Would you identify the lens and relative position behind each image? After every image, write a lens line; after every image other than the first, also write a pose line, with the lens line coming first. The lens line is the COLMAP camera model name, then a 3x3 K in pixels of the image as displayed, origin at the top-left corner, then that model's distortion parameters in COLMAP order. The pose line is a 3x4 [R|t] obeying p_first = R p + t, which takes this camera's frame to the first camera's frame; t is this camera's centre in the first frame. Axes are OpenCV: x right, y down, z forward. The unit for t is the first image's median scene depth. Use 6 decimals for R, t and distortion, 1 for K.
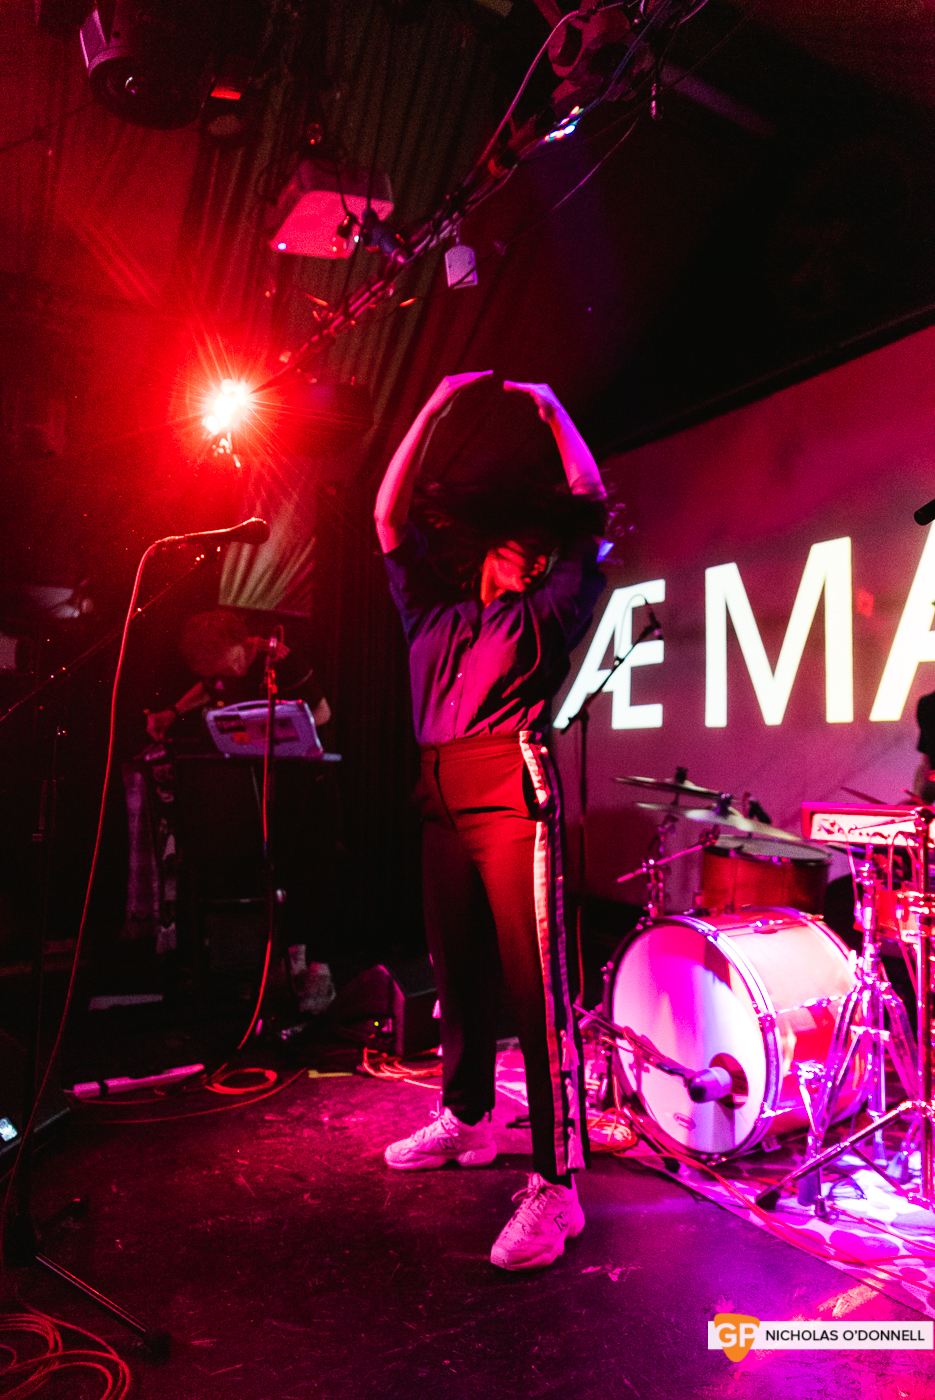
lens RADIAL K [[906.2, 0, 468.1], [0, 906.2, 705.1], [0, 0, 1]] dist [-0.005123, -0.000873]
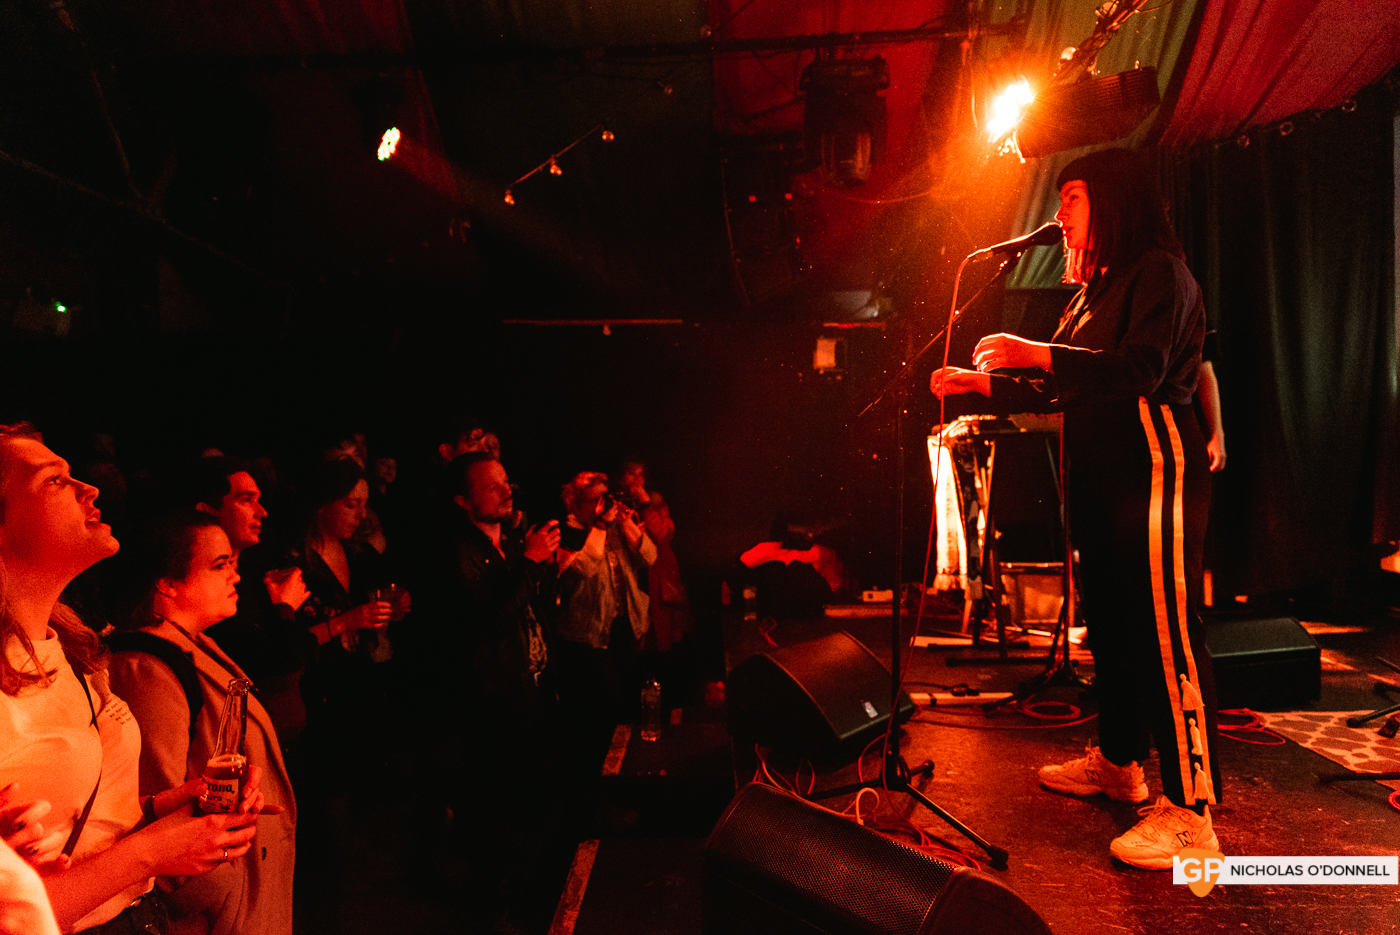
lens RADIAL K [[926.7, 0, 698.2], [0, 926.7, 465.3], [0, 0, 1]] dist [0.000958, 0.000089]
pose [[0.835829, -0.012291, -0.548852, 0.036338], [0.058974, 0.995974, 0.067506, -0.001786], [0.545813, -0.088791, 0.833189, -0.248543]]
